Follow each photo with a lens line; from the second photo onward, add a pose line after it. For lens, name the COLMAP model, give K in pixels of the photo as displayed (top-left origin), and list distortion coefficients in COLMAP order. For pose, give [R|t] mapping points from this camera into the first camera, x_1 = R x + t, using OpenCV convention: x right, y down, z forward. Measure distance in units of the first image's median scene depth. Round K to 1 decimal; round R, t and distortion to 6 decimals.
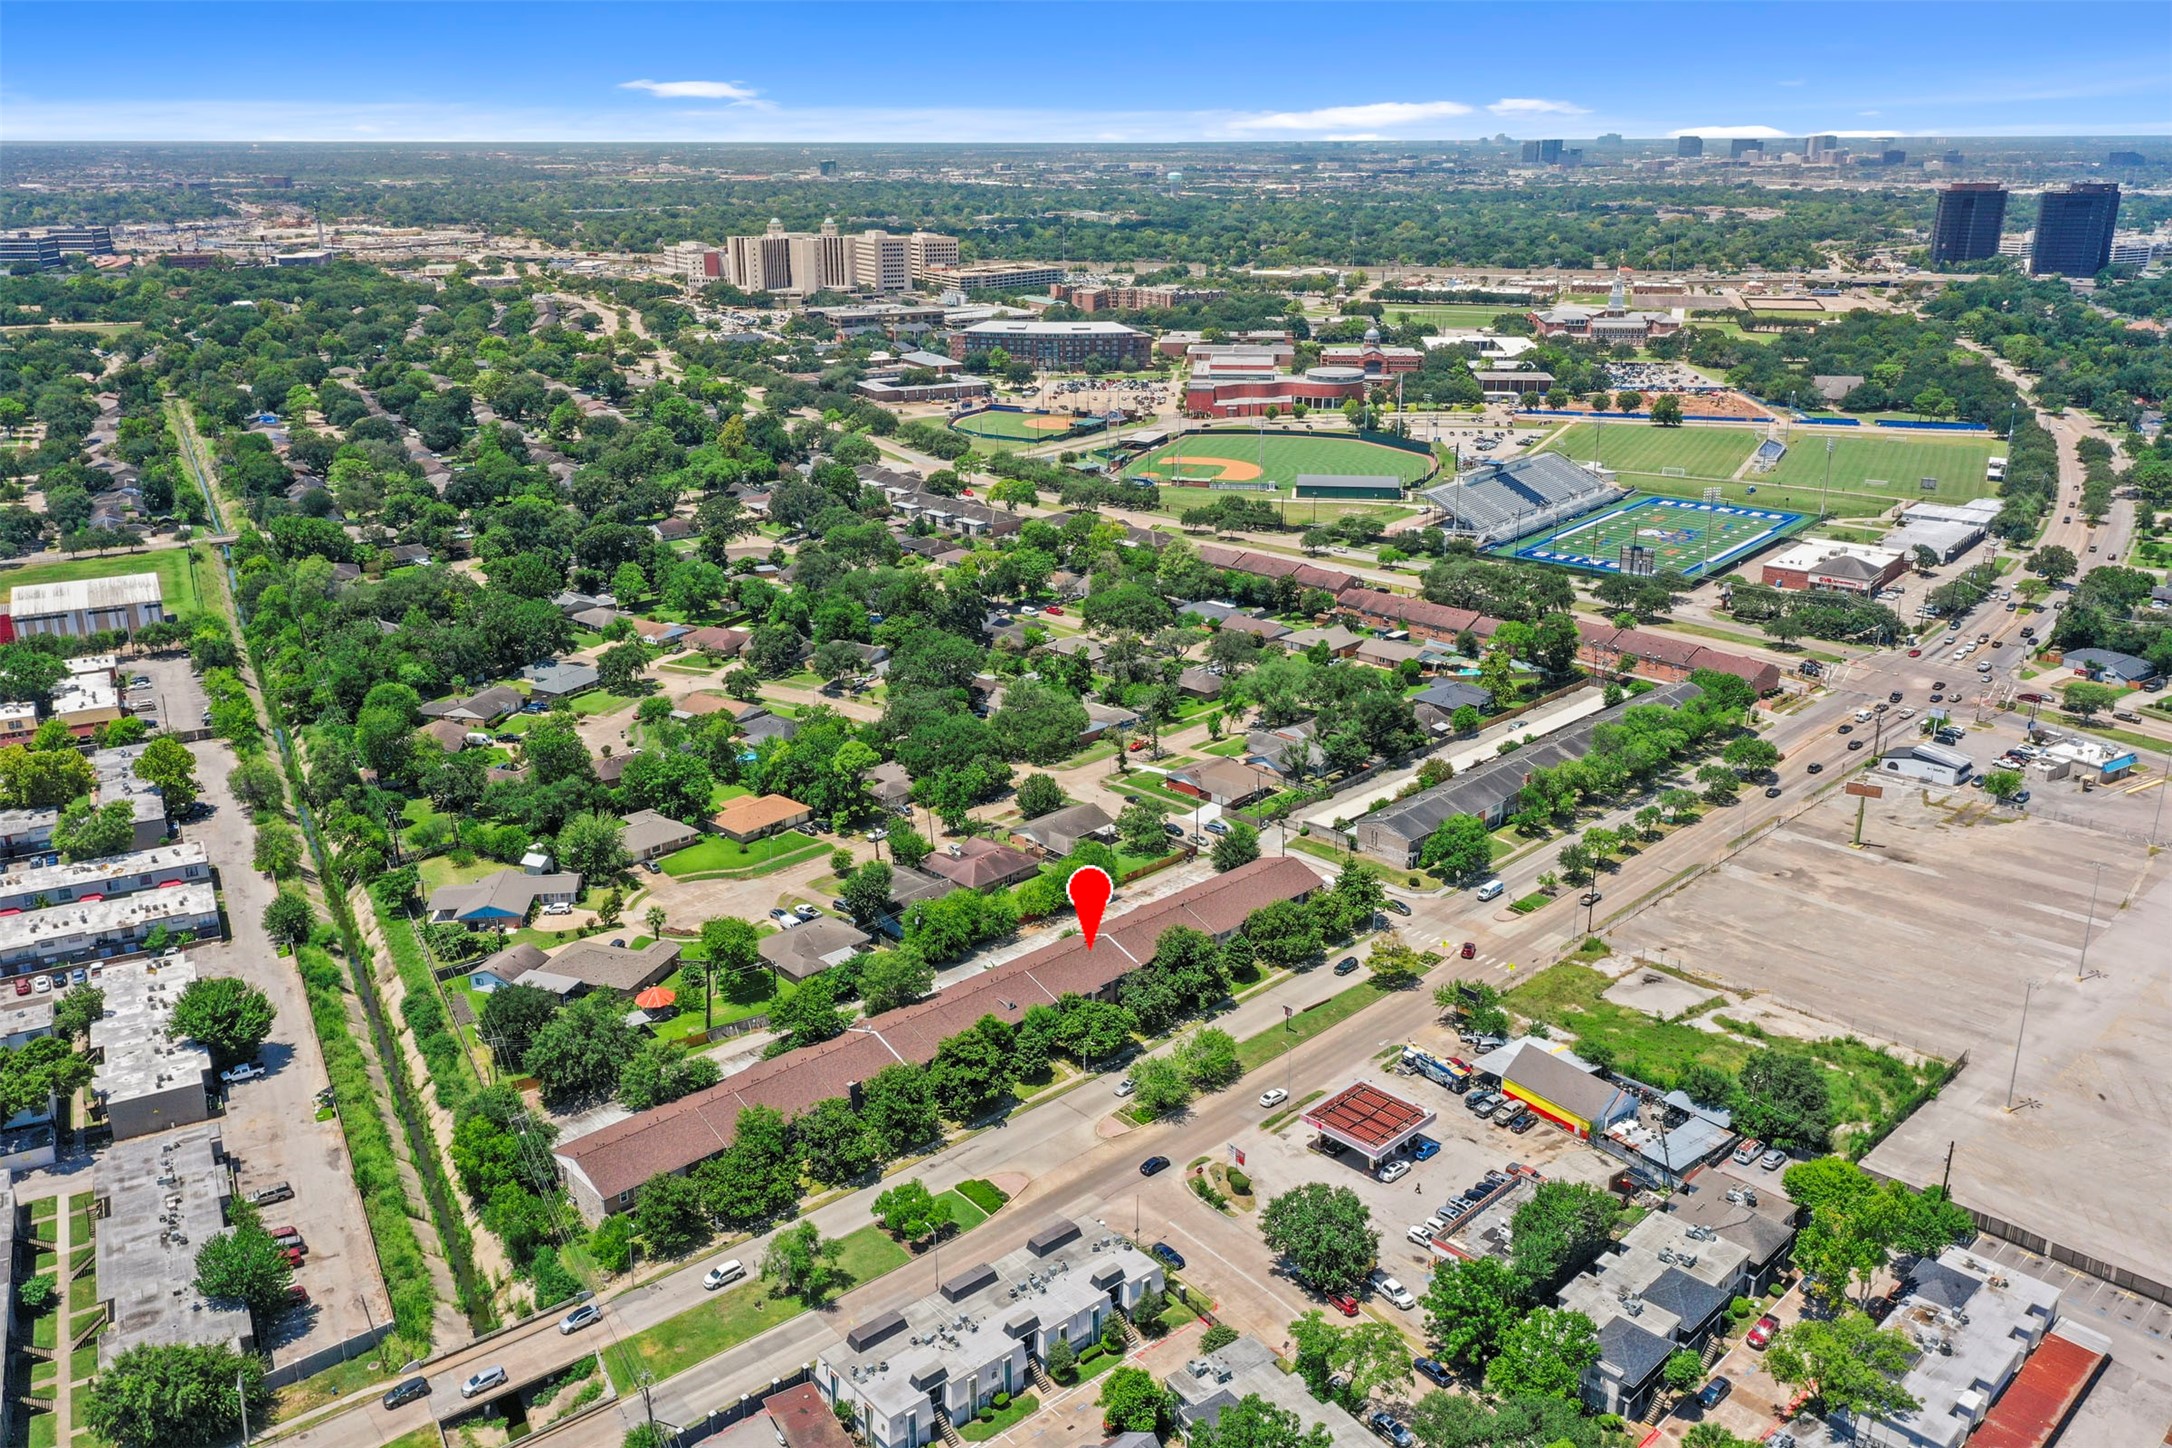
lens RADIAL K [[1704.0, 0, 1090.3], [0, 1704.0, 716.8], [0, 0, 1]] dist [0.020066, 0.001164]
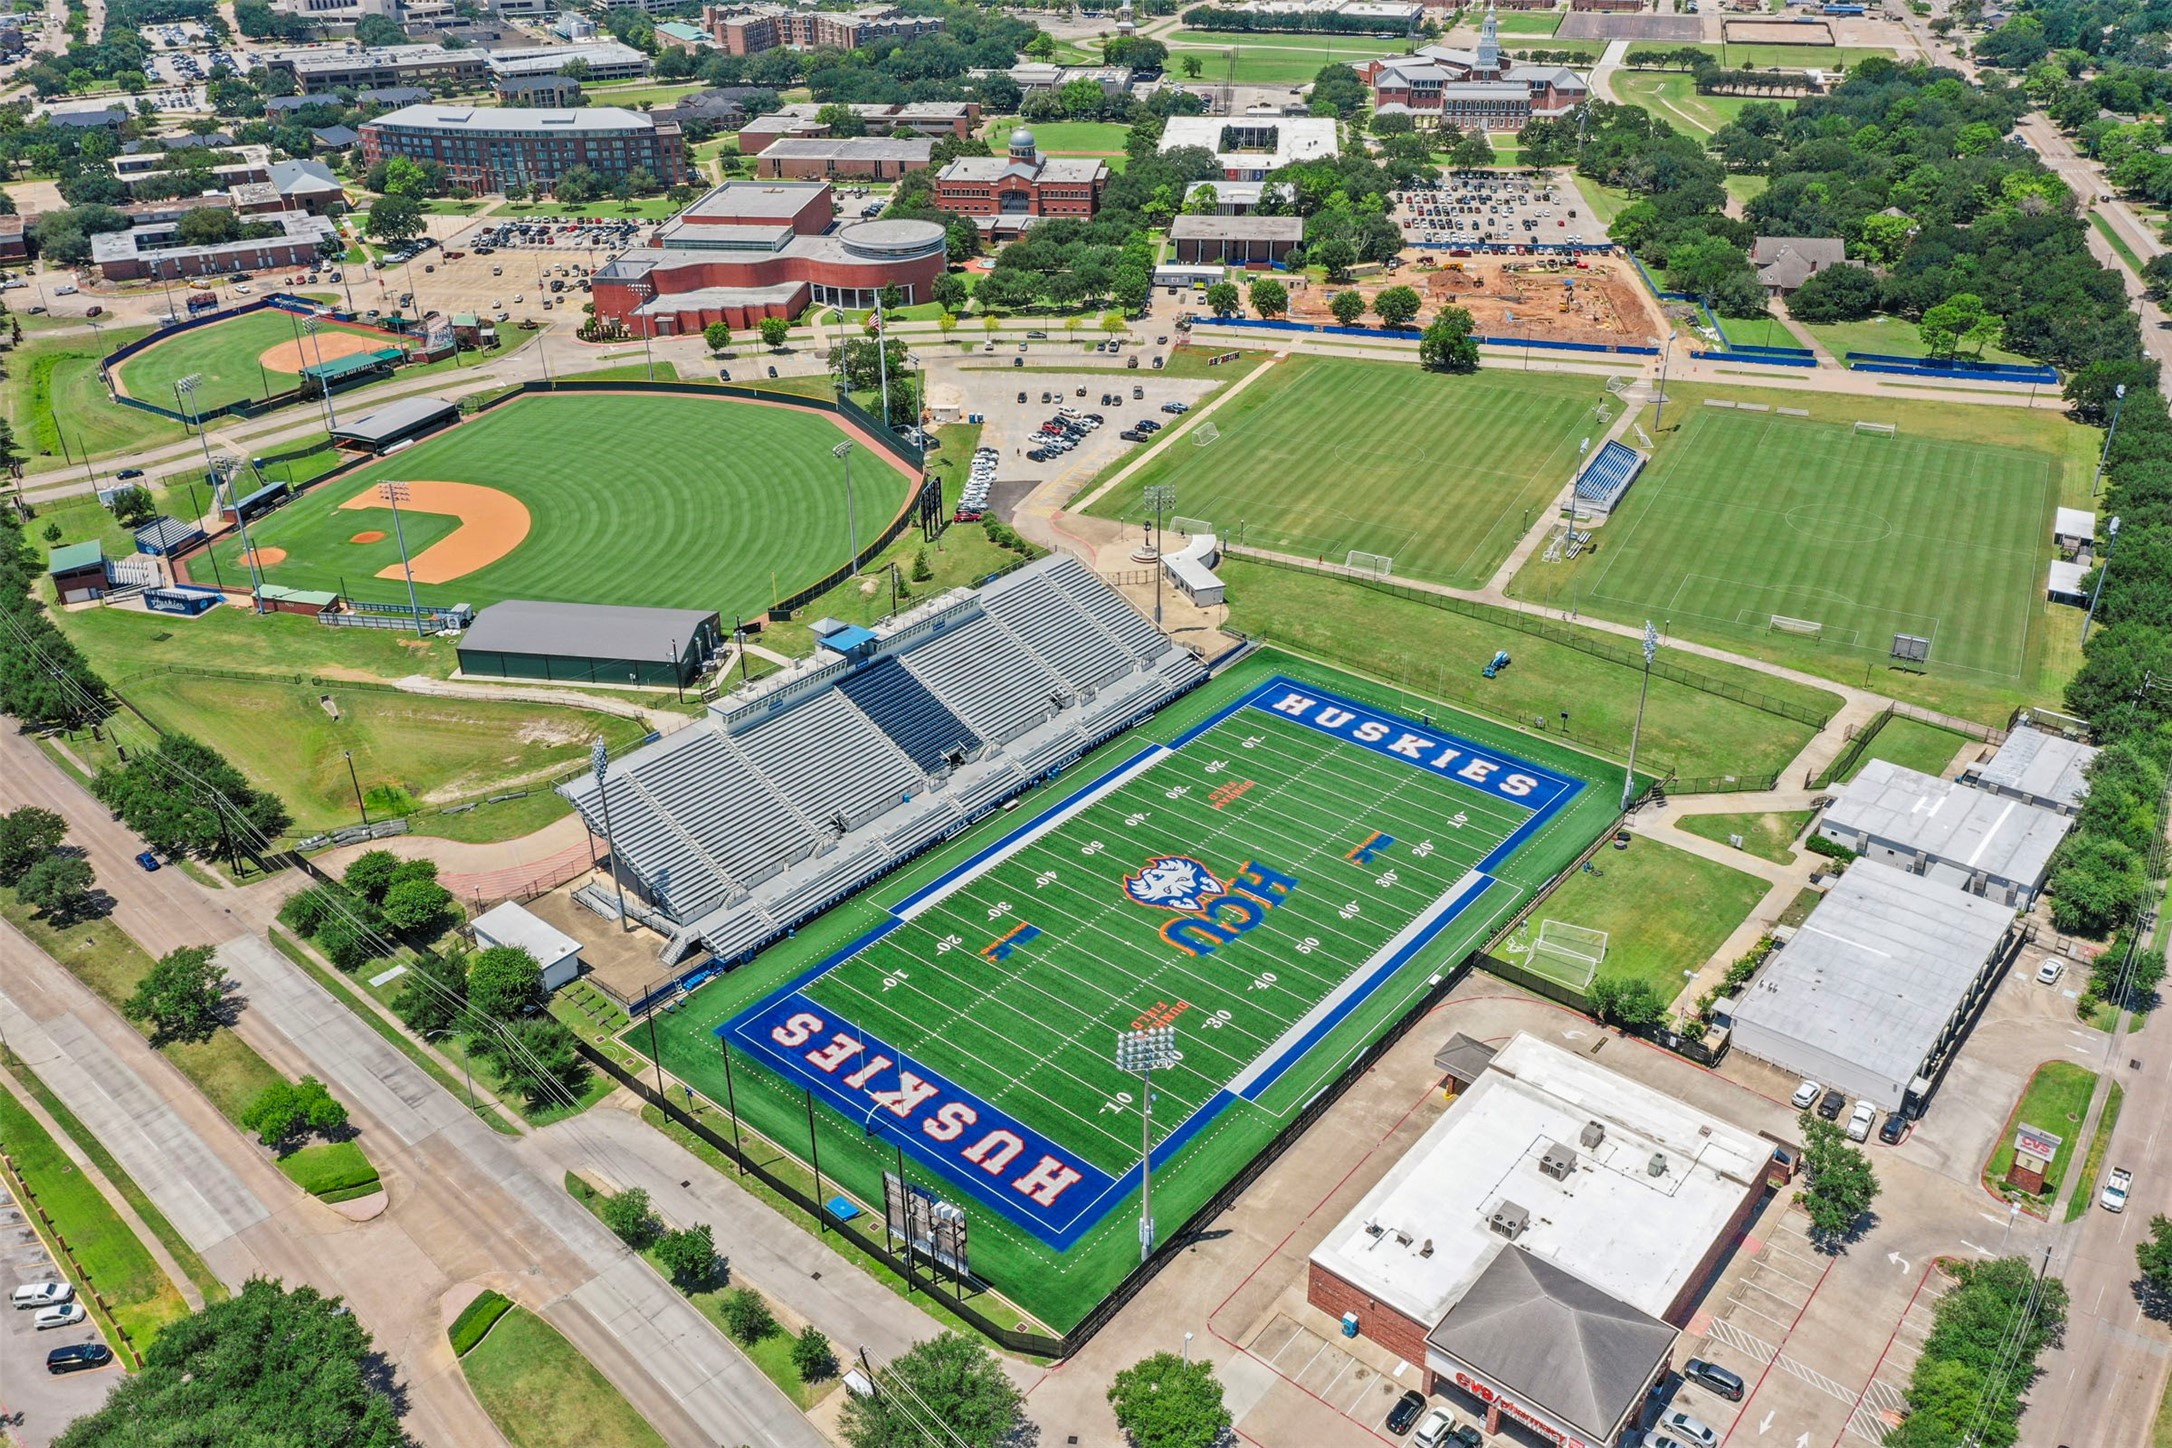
lens RADIAL K [[1704.0, 0, 1090.3], [0, 1704.0, 716.8], [0, 0, 1]] dist [0.020066, 0.001164]
pose [[0.999910, -0.000594, -0.013391, 0.223123], [0.002990, 0.983728, 0.179640, -0.152184], [0.013066, -0.179664, 0.983641, 0.441774]]
